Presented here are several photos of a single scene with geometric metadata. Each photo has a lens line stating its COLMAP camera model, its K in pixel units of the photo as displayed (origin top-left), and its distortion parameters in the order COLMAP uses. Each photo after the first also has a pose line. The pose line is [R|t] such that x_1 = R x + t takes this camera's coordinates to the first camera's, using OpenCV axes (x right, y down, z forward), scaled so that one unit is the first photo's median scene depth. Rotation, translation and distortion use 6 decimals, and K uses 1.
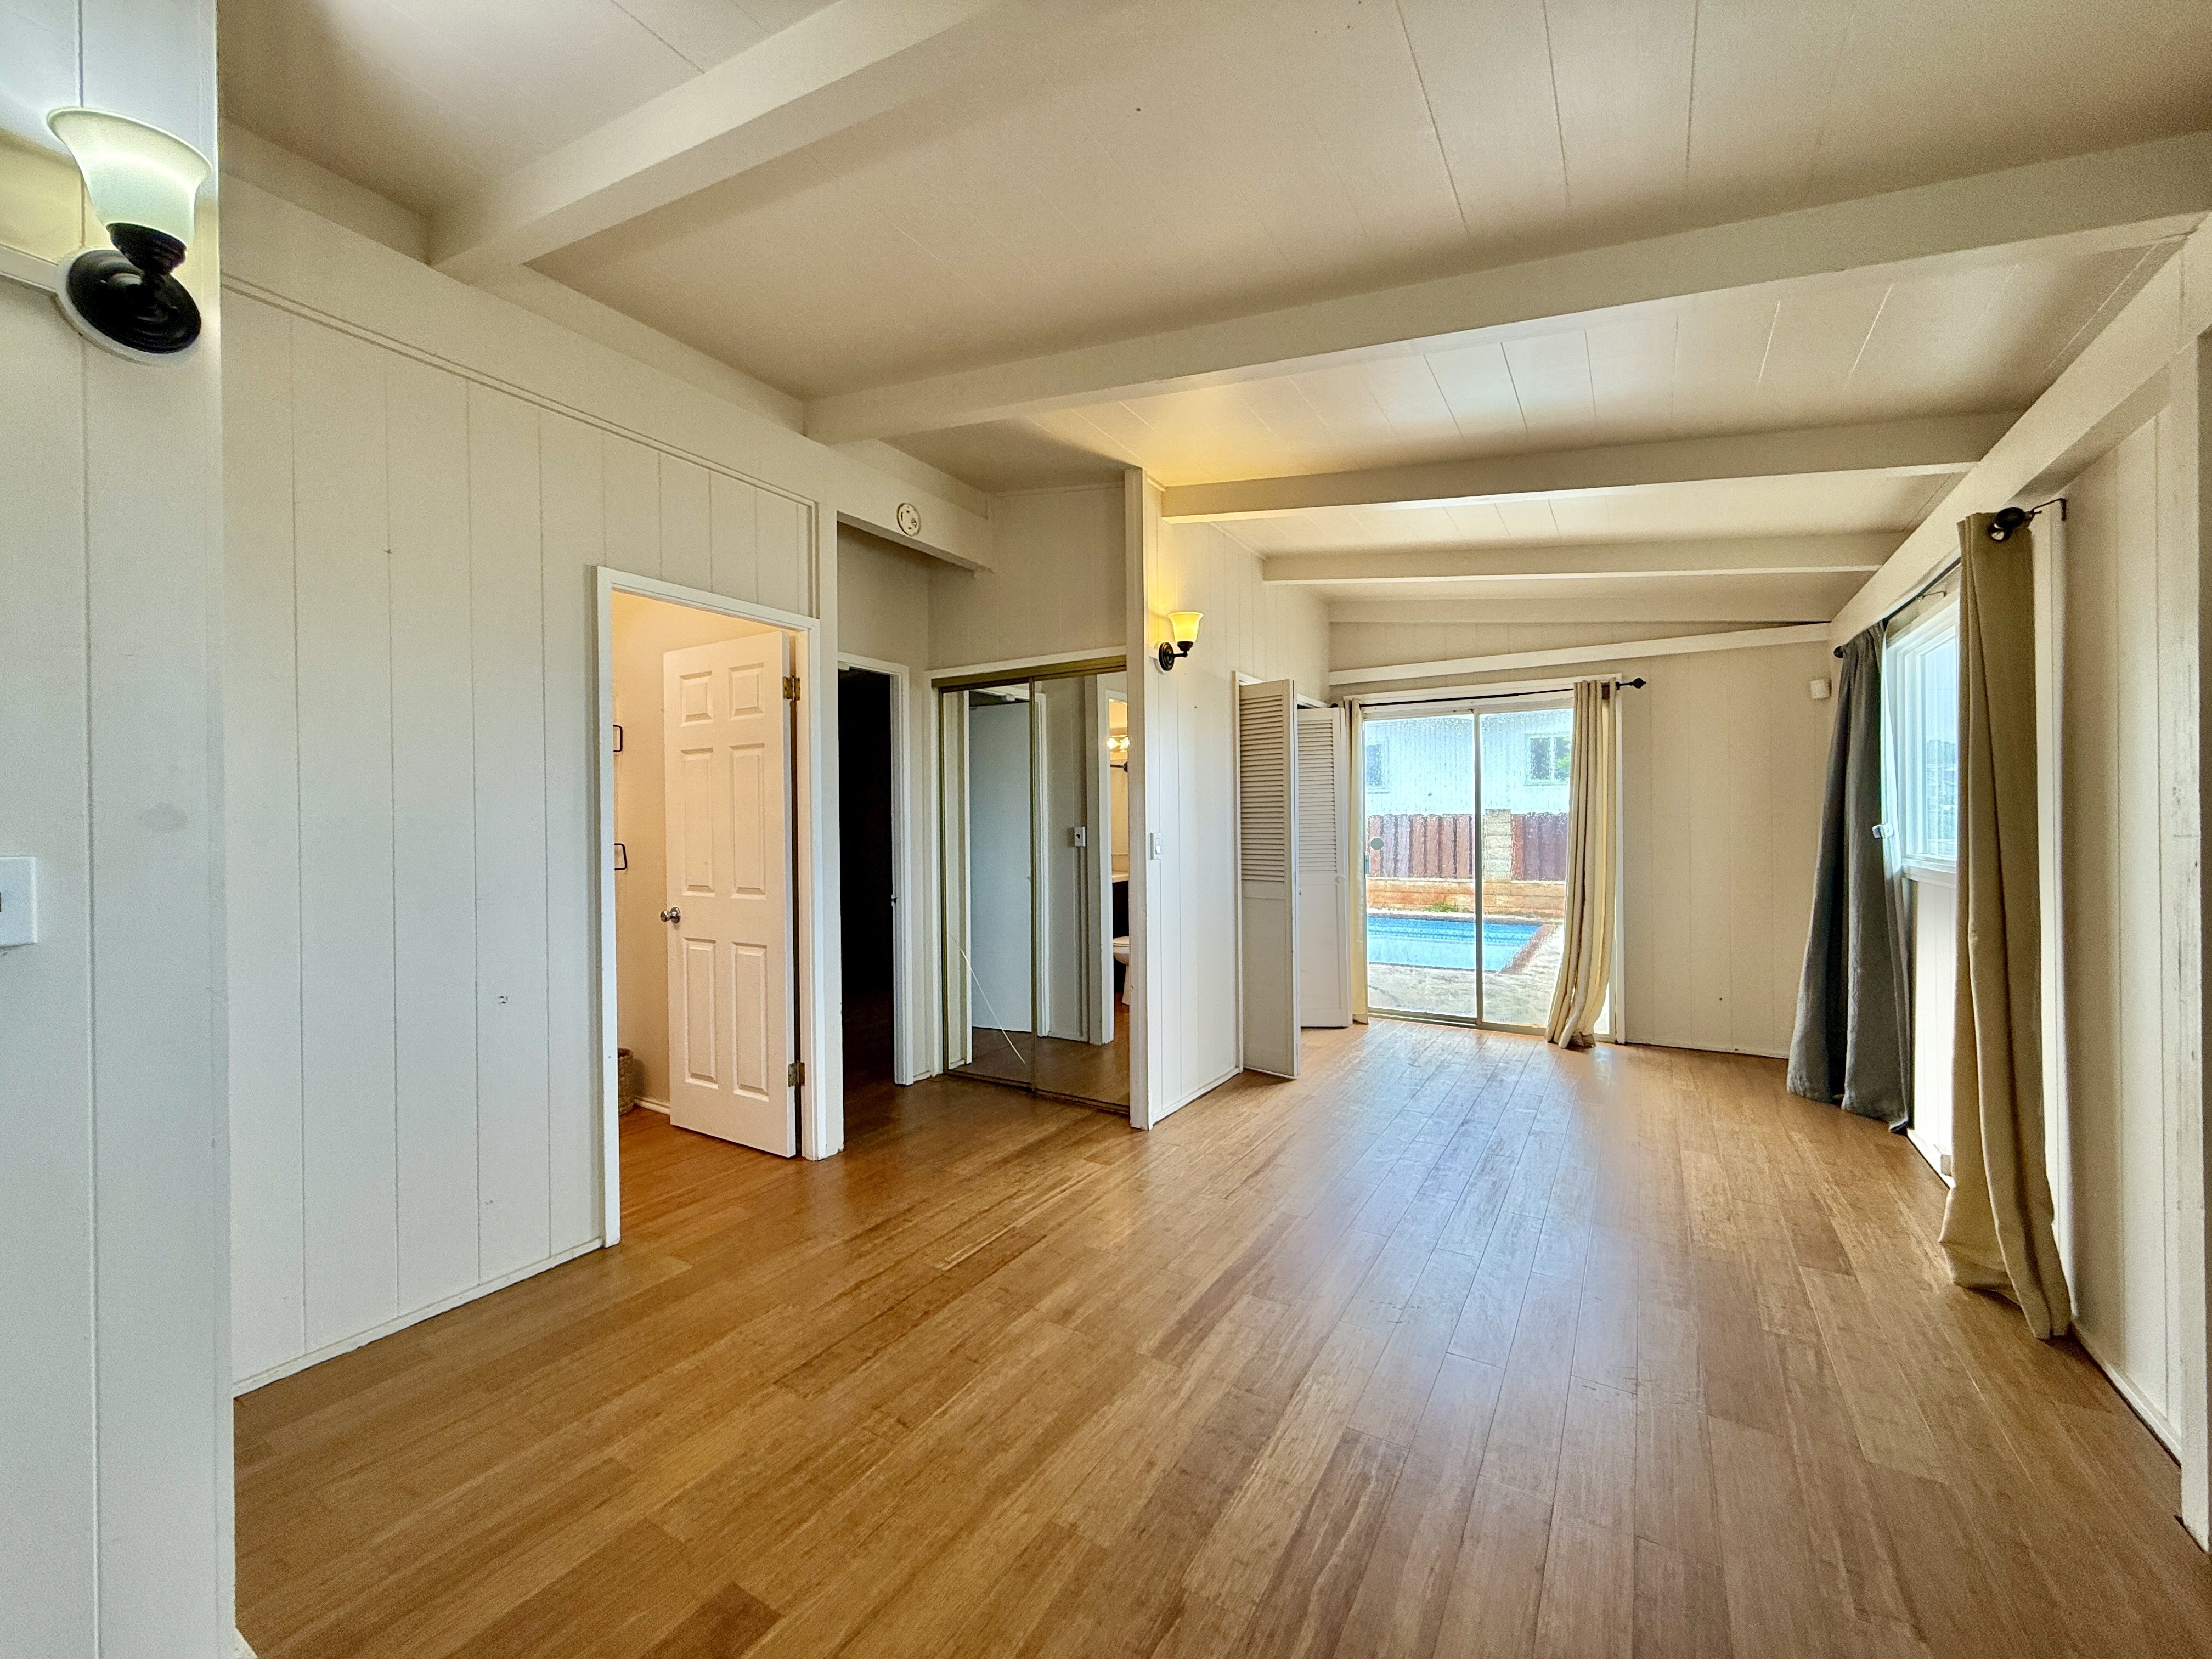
lens RADIAL K [[898.9, 0, 1099.3], [0, 898.9, 827.9], [0, 0, 1]] dist [0.000238, -0.000032]
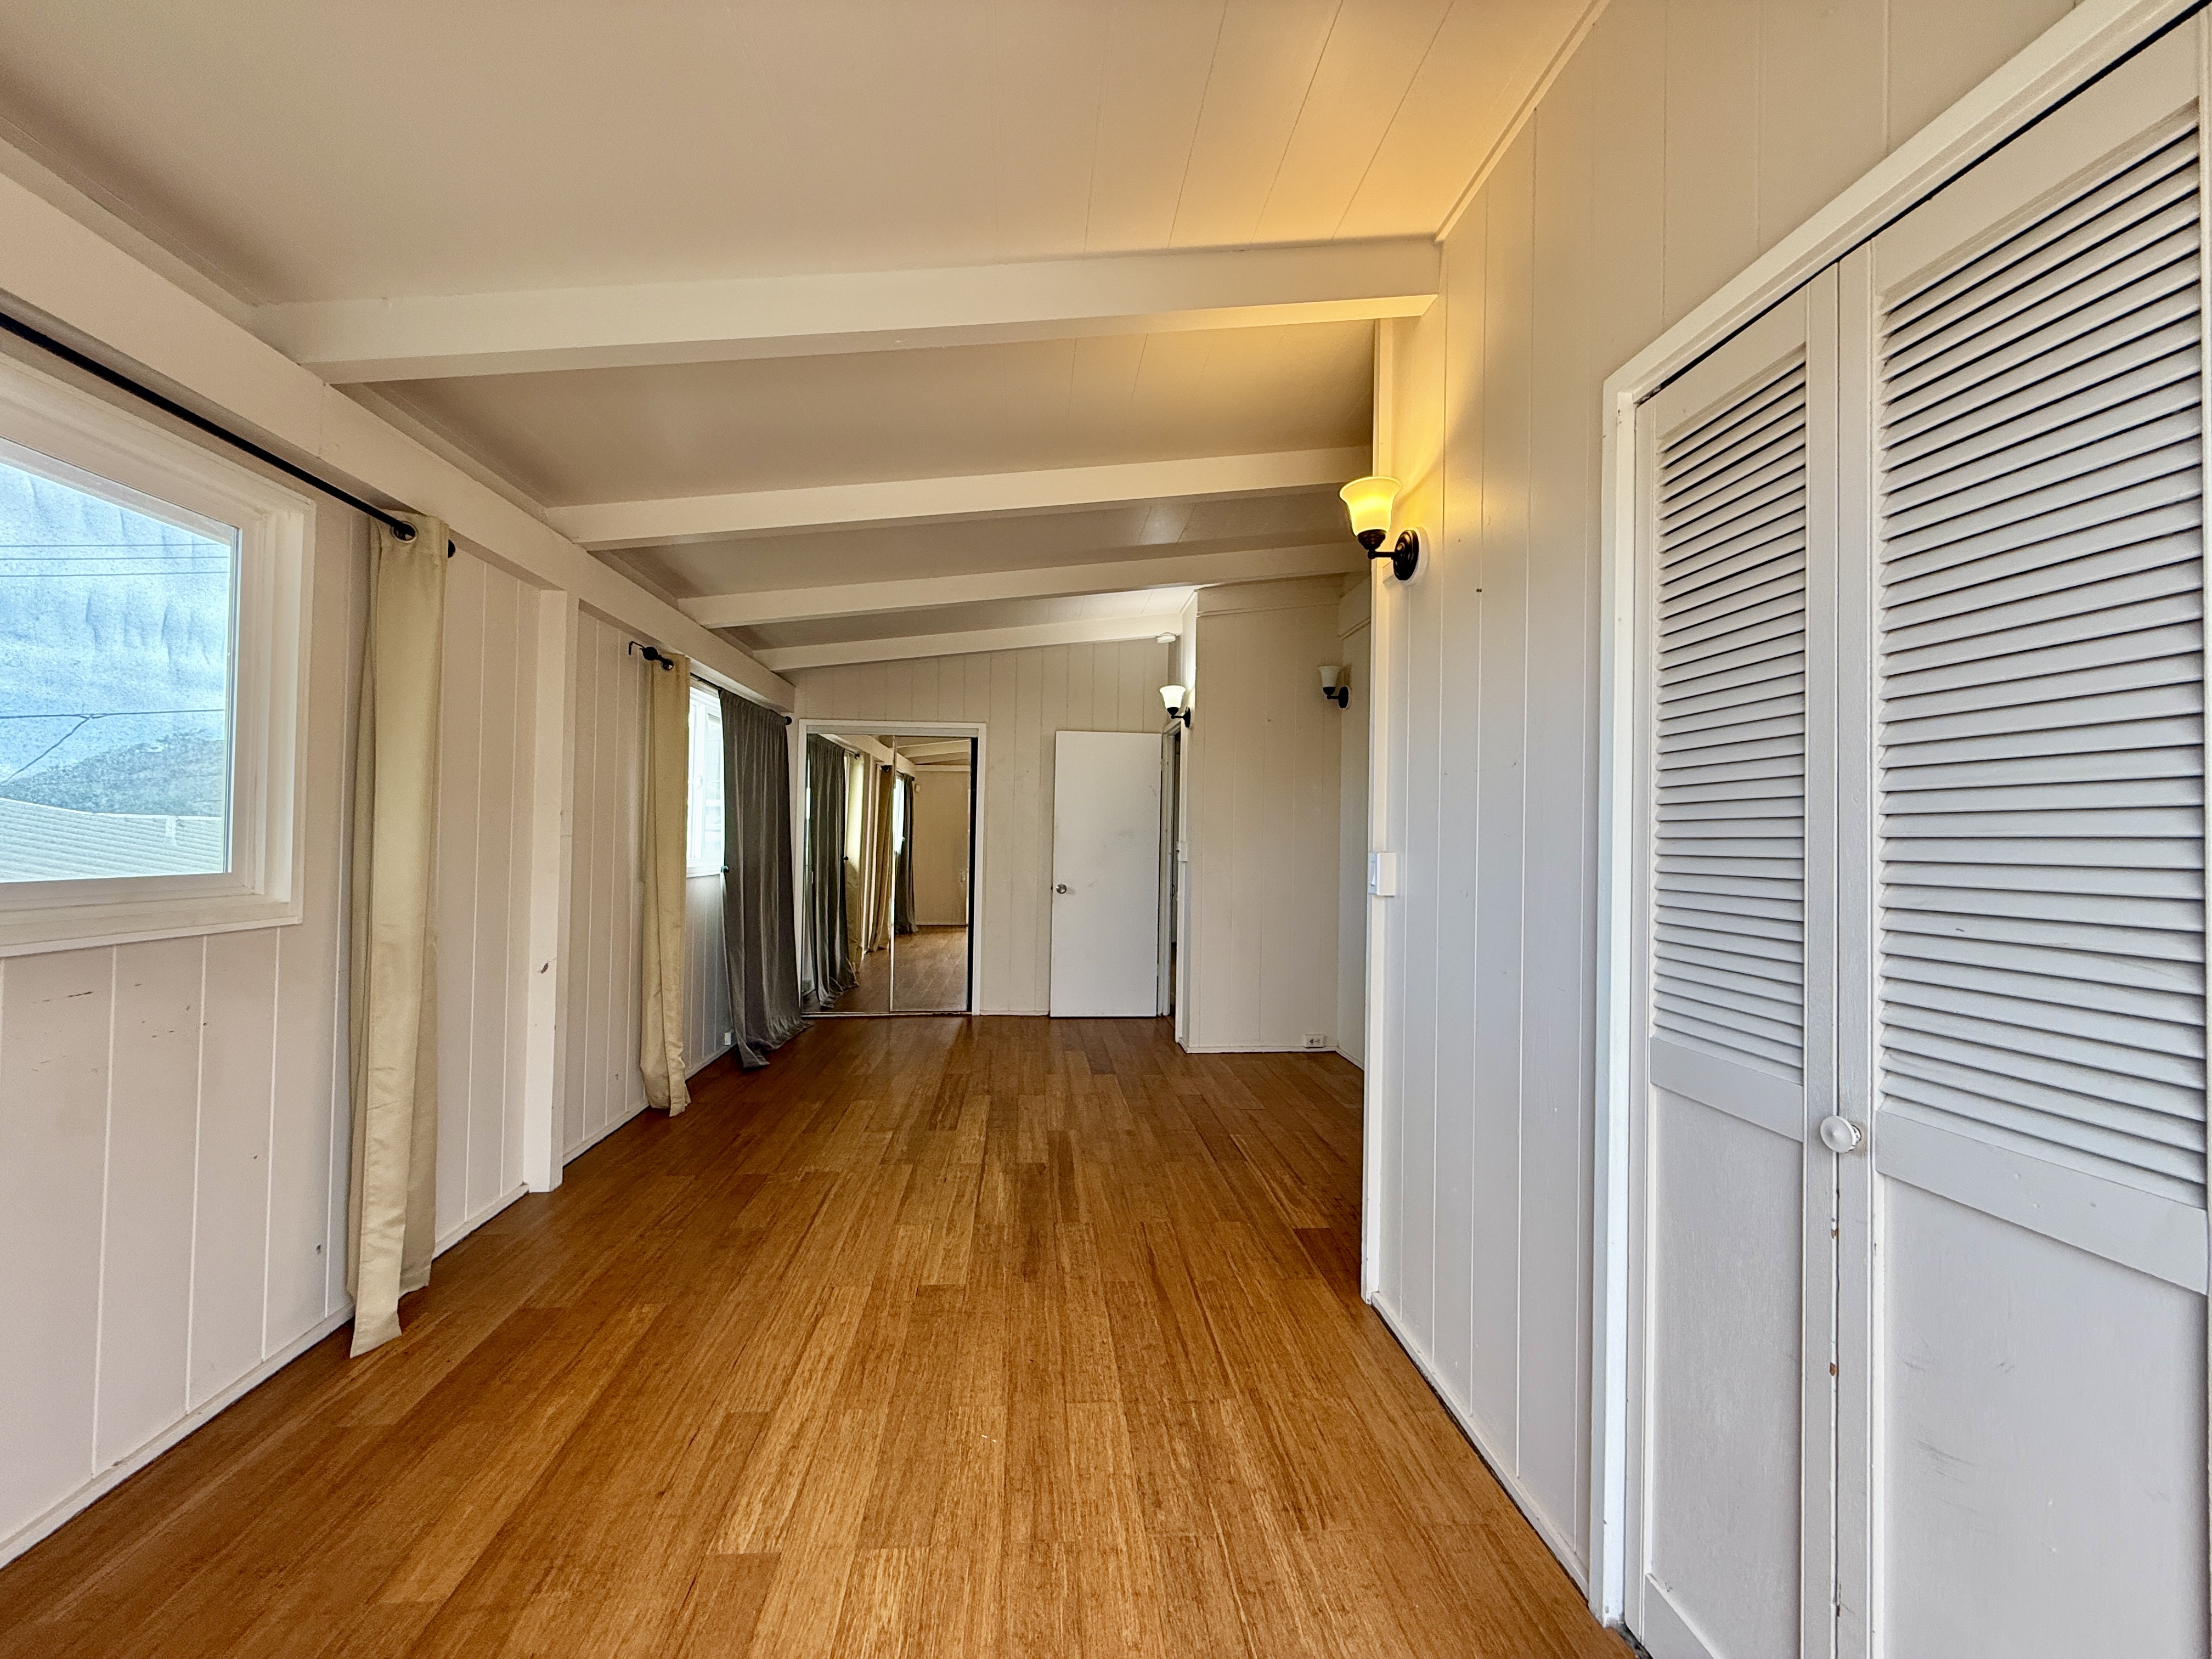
lens RADIAL K [[898.9, 0, 1099.3], [0, 898.9, 827.9], [0, 0, 1]] dist [0.000238, -0.000032]
pose [[-0.810988, -0.012238, -0.584934, 0.657810], [-0.010503, 0.999925, -0.006359, -0.006515], [0.584968, 0.000987, -0.811056, 1.542654]]
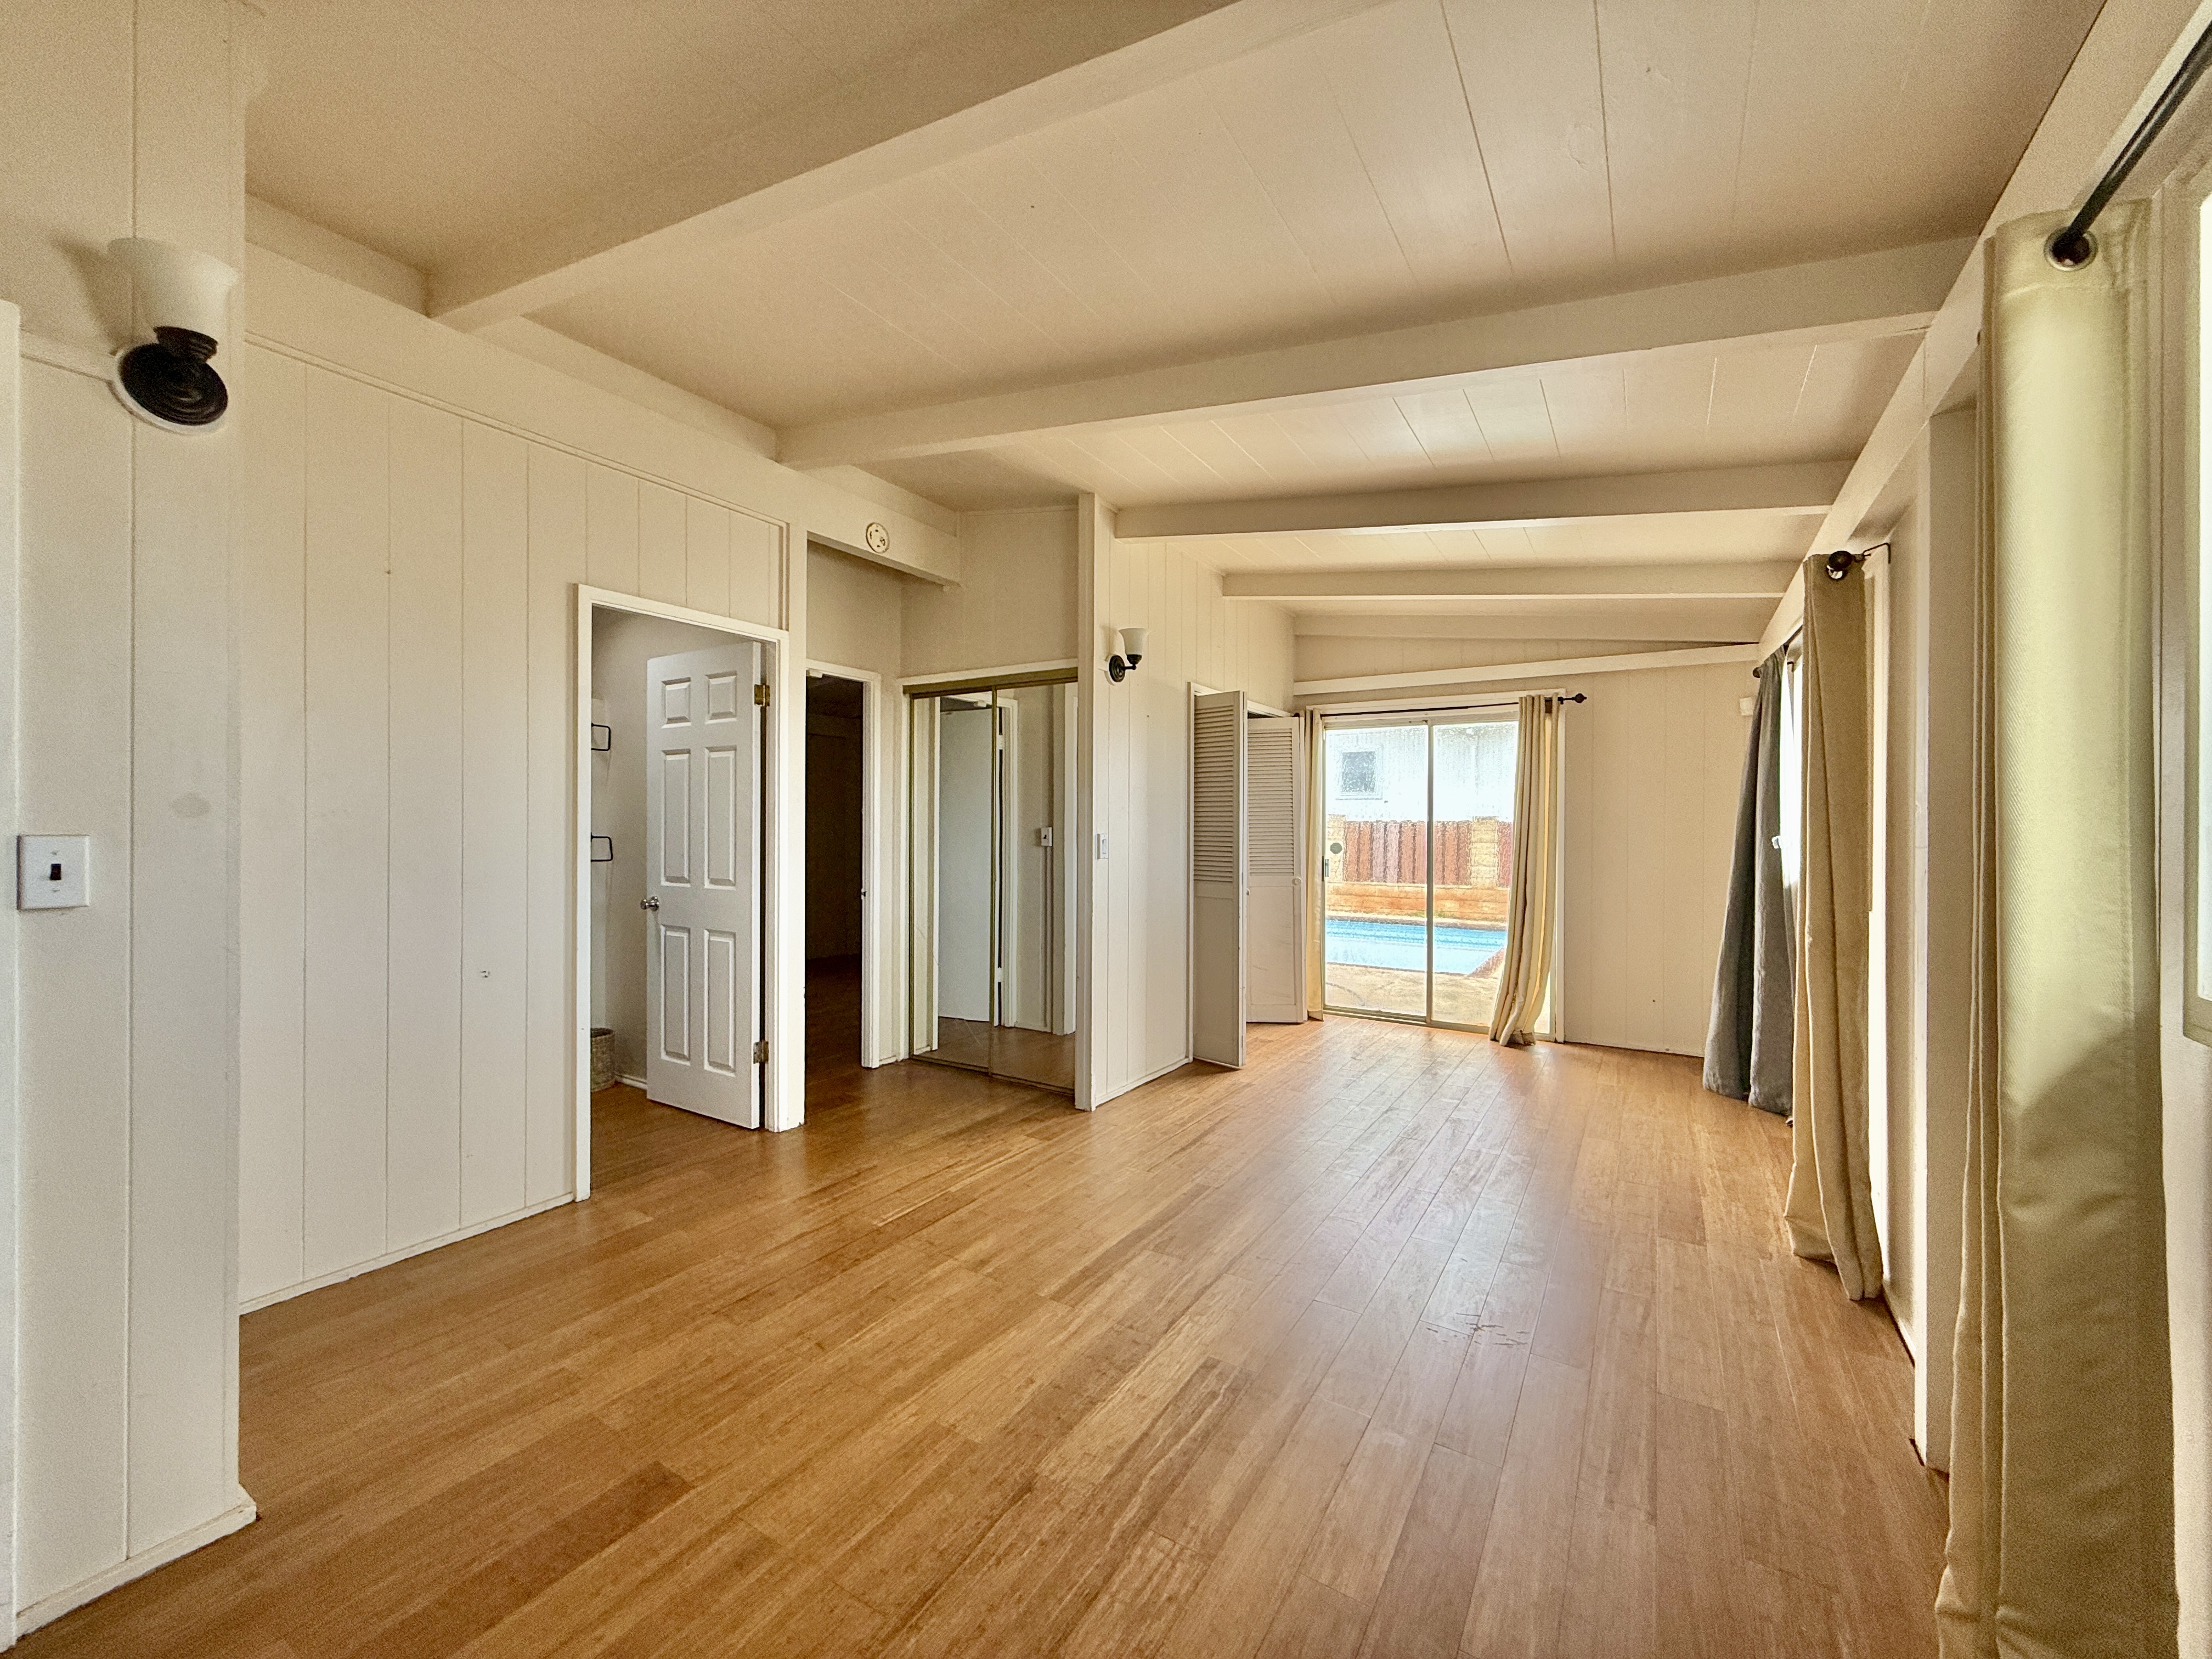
lens RADIAL K [[898.9, 0, 1099.3], [0, 898.9, 827.9], [0, 0, 1]] dist [0.000238, -0.000032]
pose [[0.999851, 0.014759, -0.008926, 0.074358], [-0.014781, 0.999888, -0.002380, 0.001264], [0.008890, 0.002512, 0.999957, -0.076305]]
